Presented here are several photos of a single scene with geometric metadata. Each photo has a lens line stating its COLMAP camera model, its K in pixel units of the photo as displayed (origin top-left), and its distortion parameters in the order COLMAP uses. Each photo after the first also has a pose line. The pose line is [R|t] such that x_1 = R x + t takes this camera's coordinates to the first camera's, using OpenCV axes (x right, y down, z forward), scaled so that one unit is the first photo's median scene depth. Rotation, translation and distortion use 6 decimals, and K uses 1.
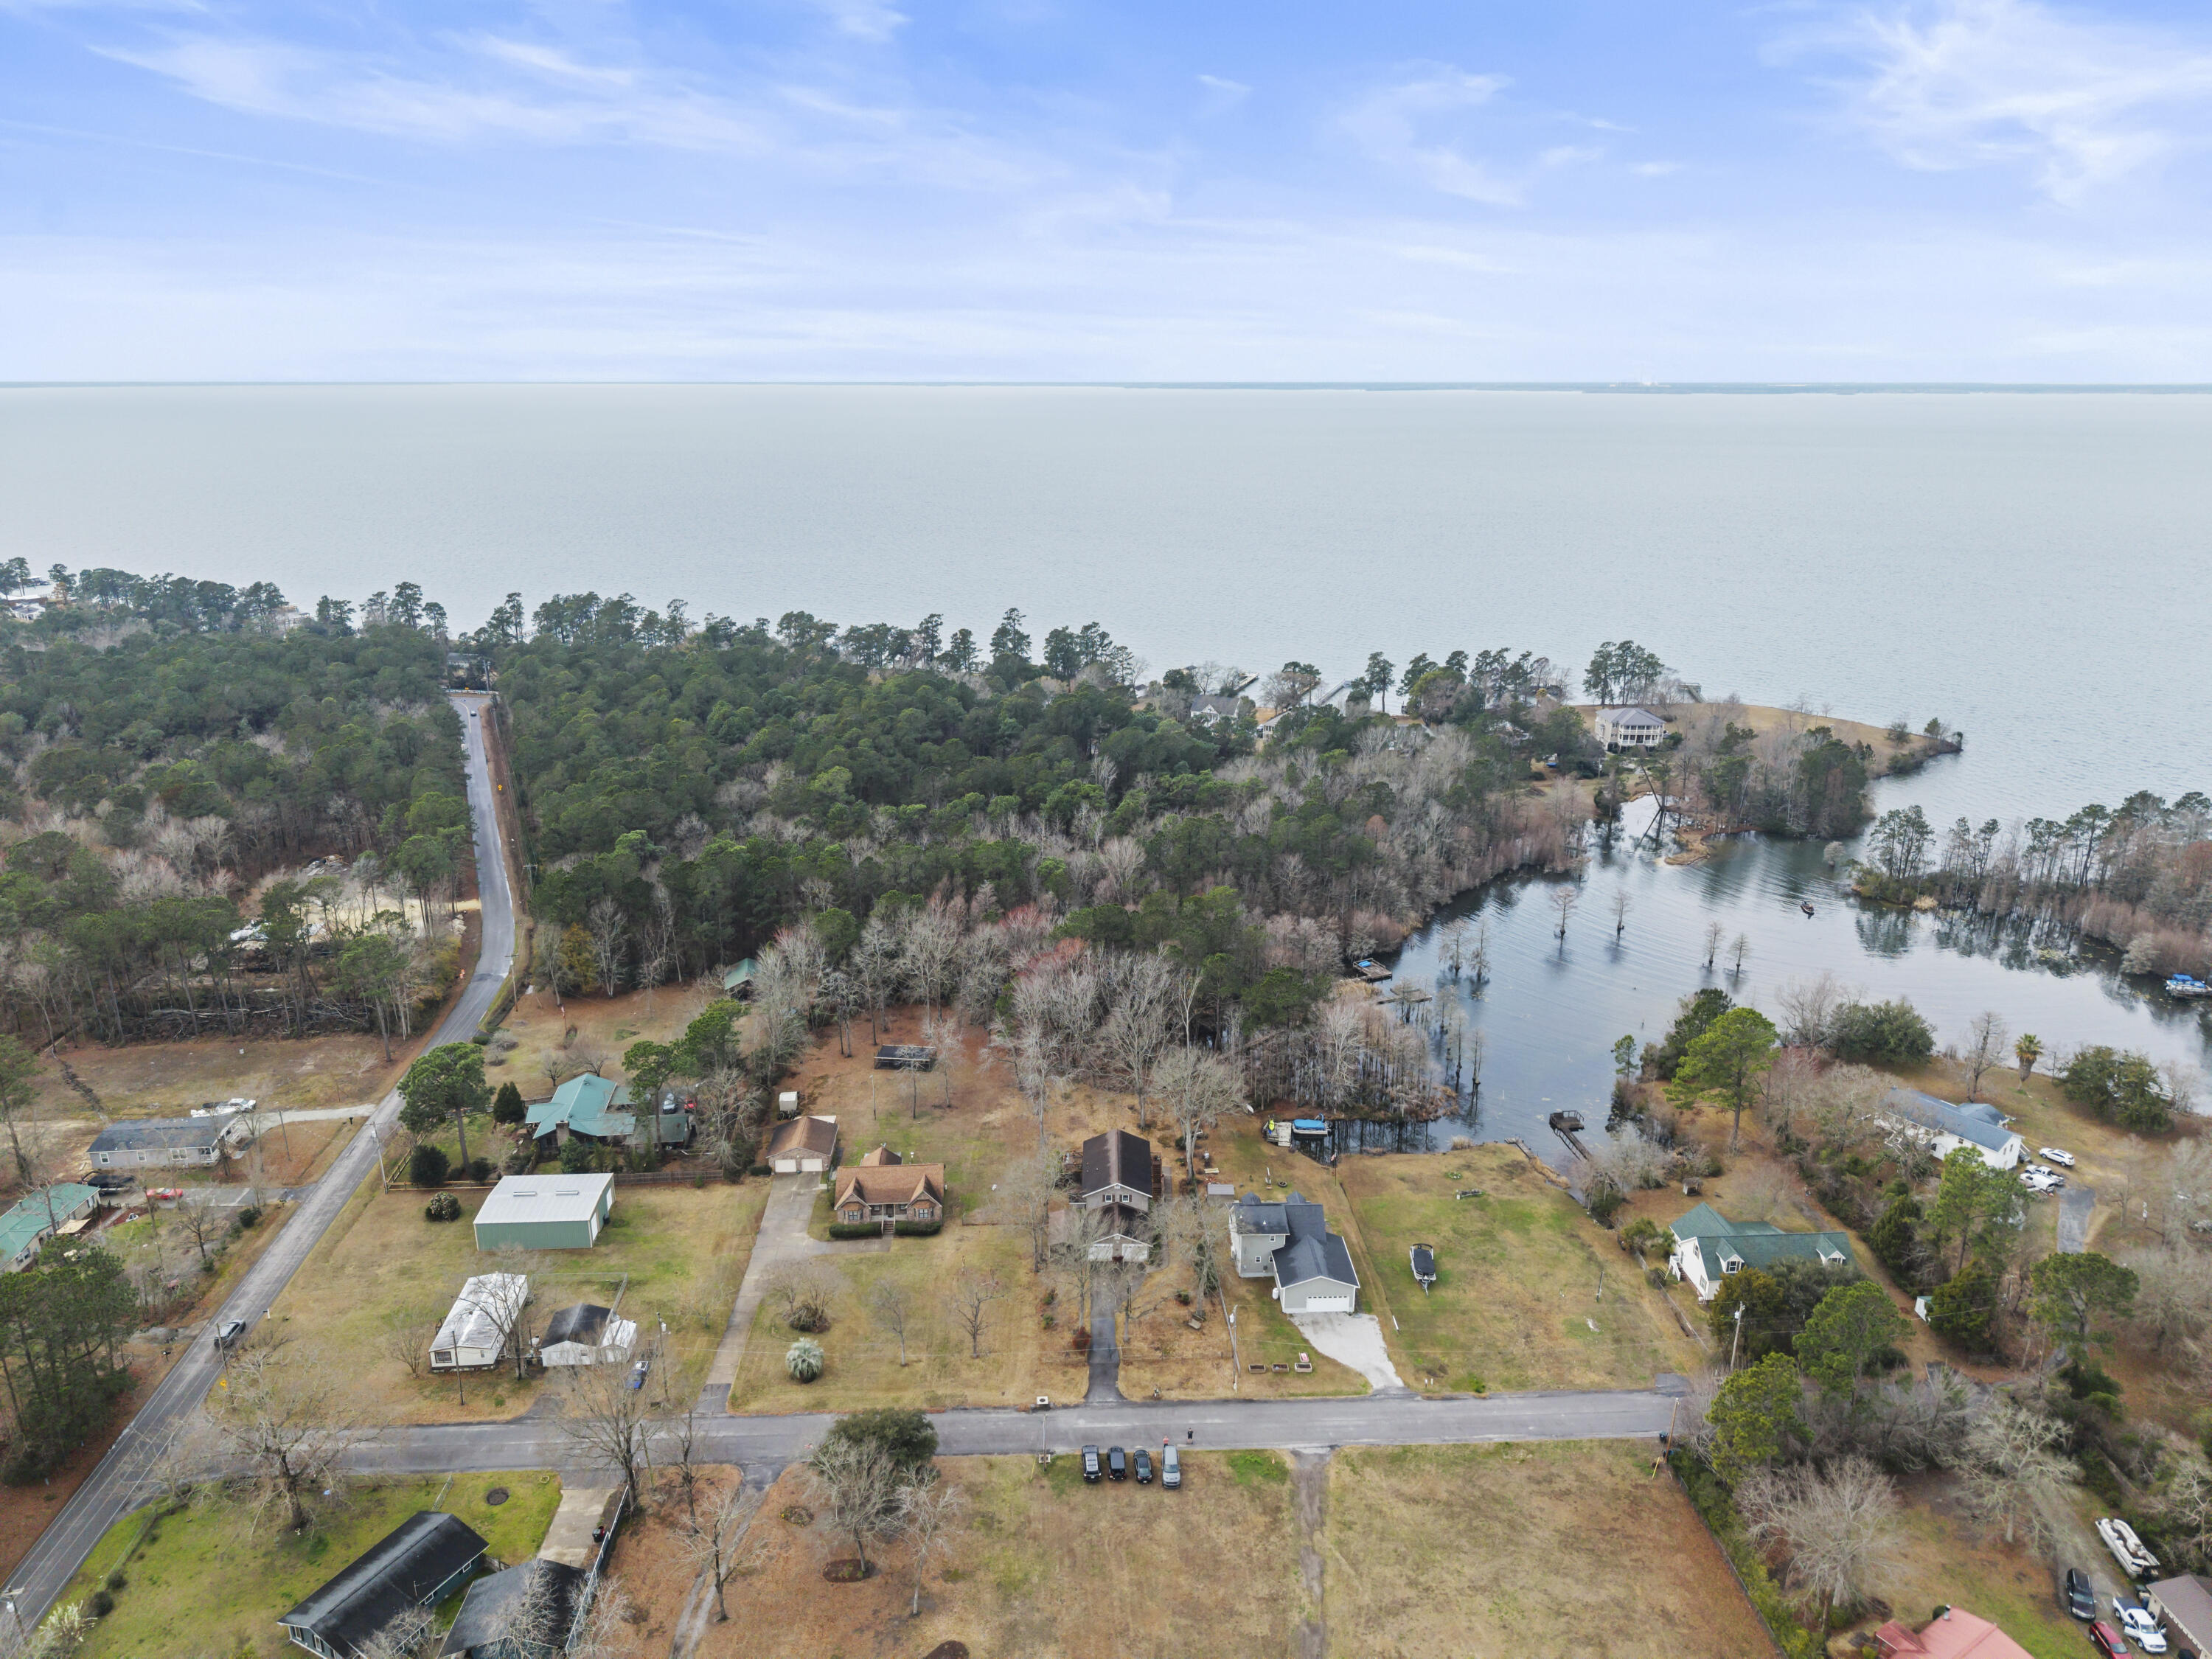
lens RADIAL K [[1518.8, 0, 1104.9], [0, 1518.8, 835.6], [0, 0, 1]] dist [0.022084, -0.004936]
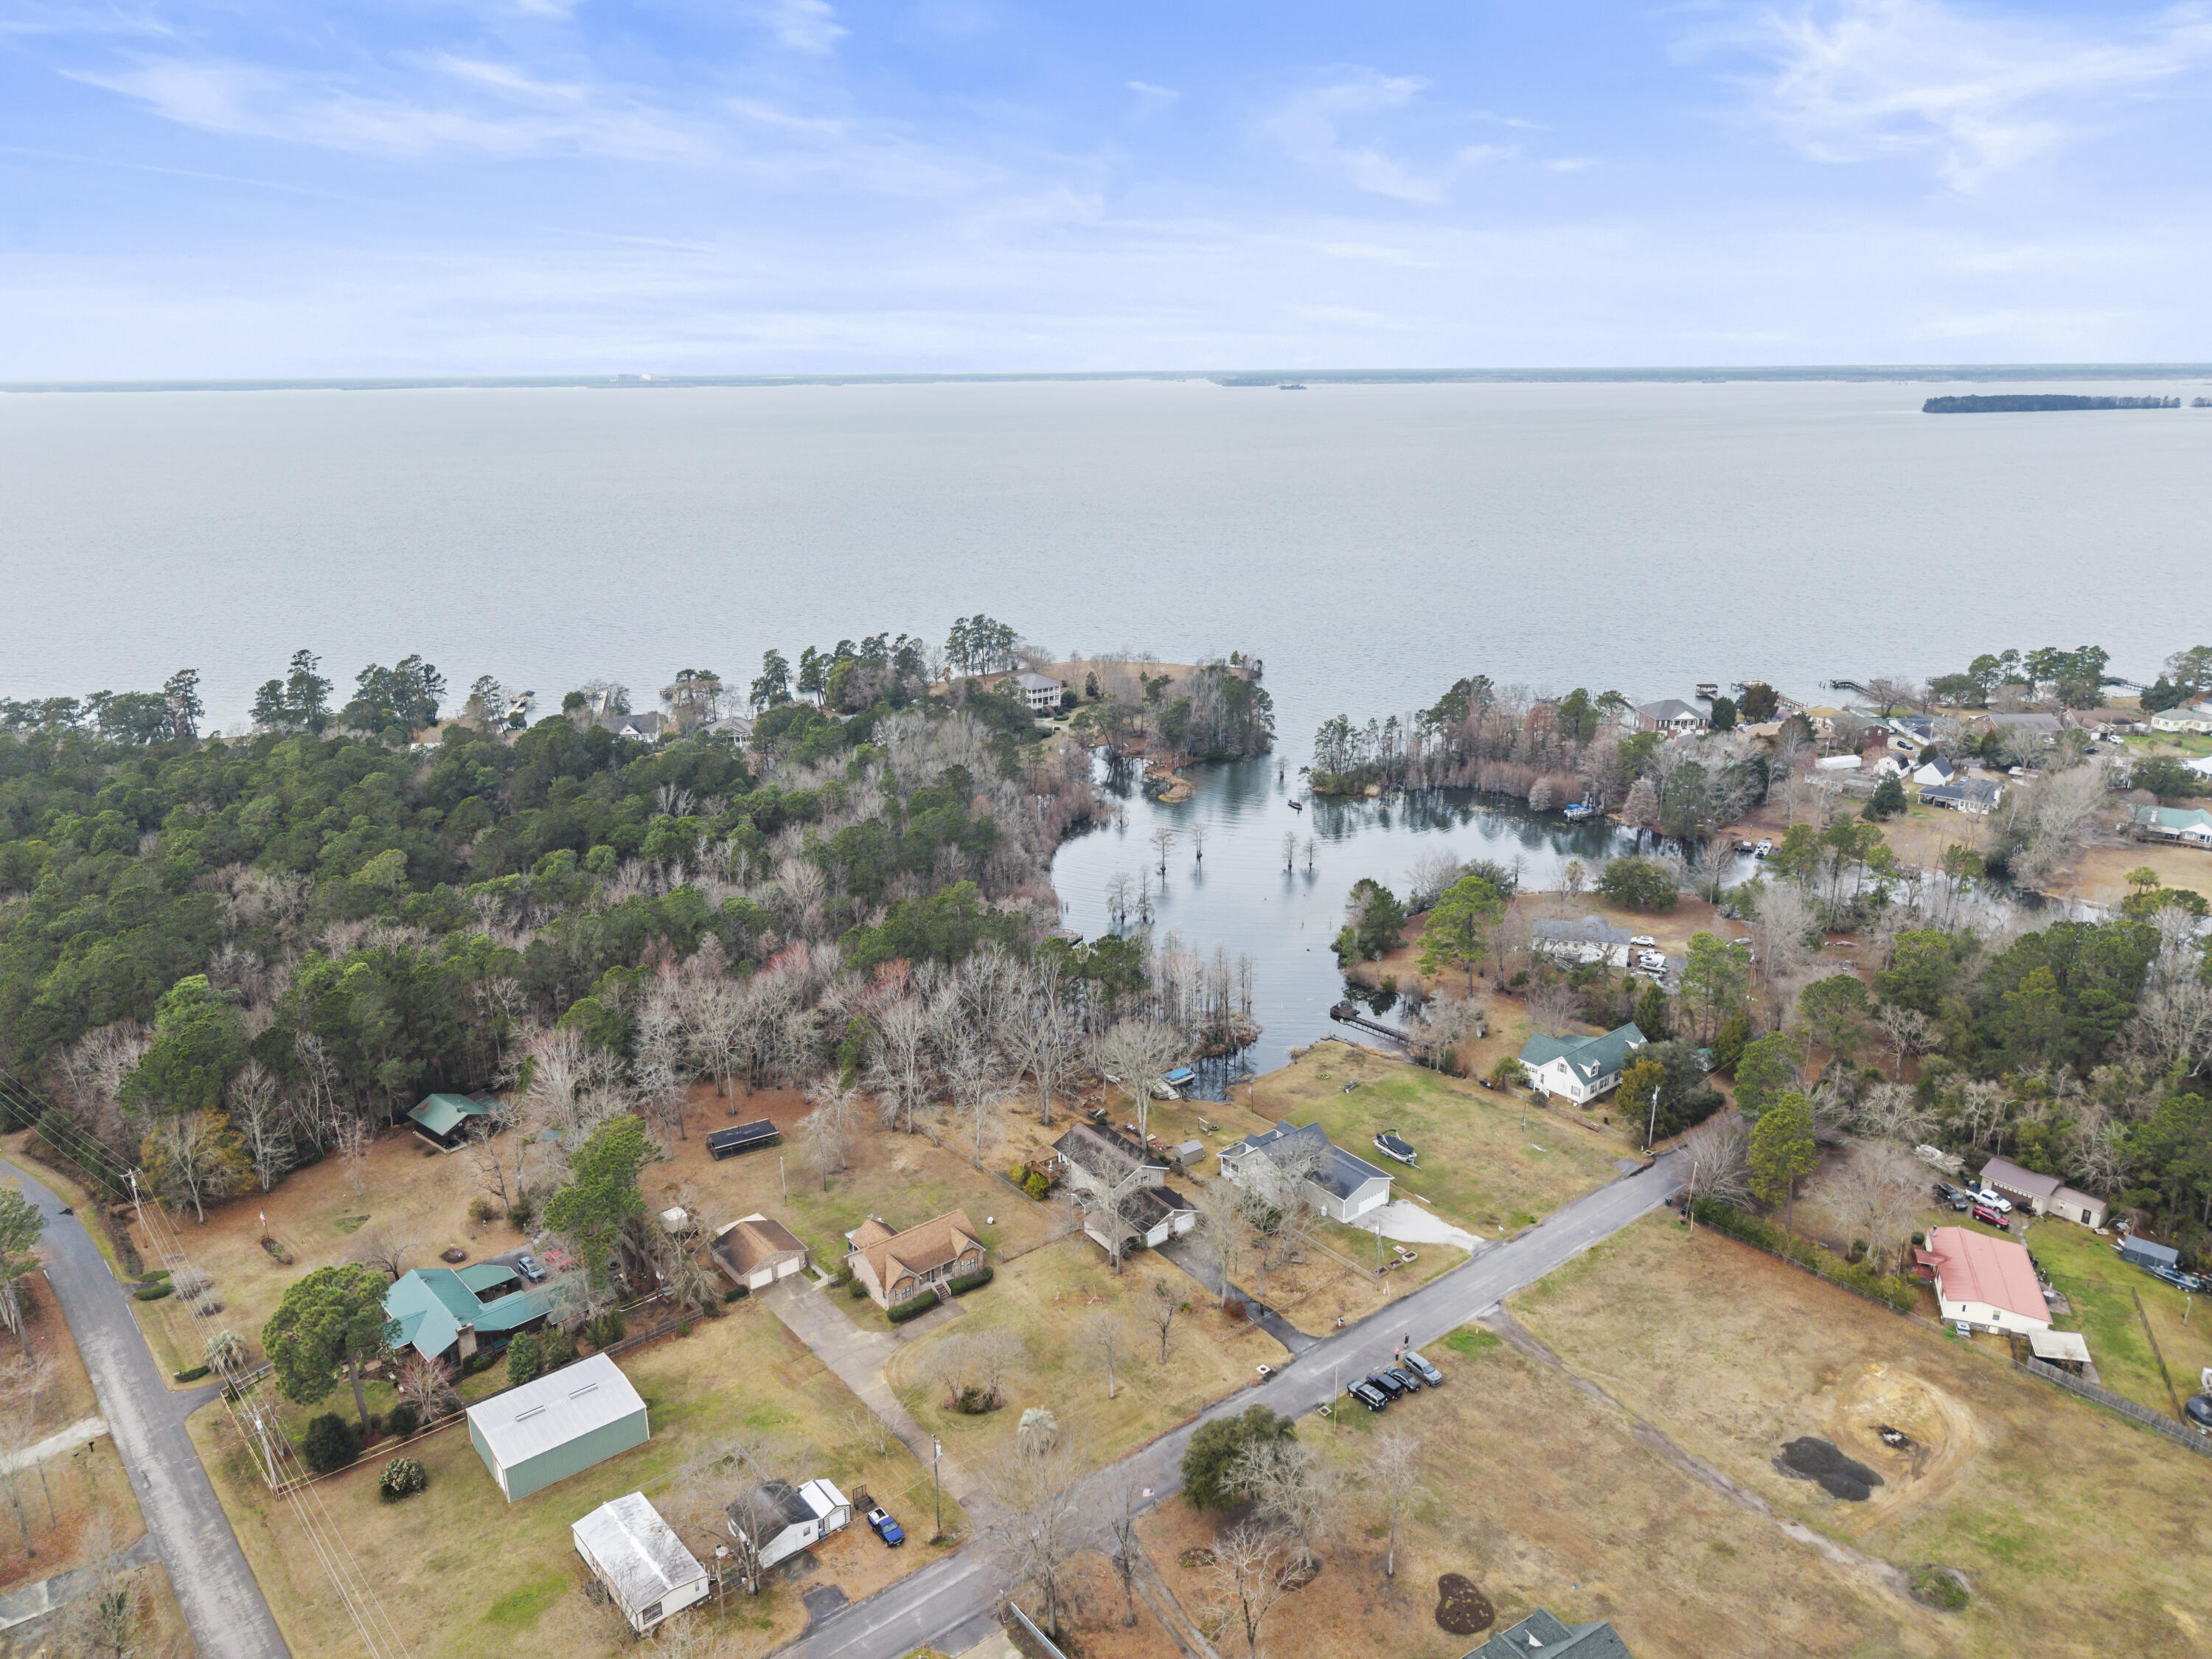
lens RADIAL K [[1518.8, 0, 1111.8], [0, 1518.8, 820.3], [0, 0, 1]] dist [0.022084, -0.004936]
pose [[0.803834, -0.178888, 0.567318, -0.410526], [0.181974, 0.981939, 0.051788, -0.041658], [-0.566336, 0.061609, 0.821869, 0.121903]]
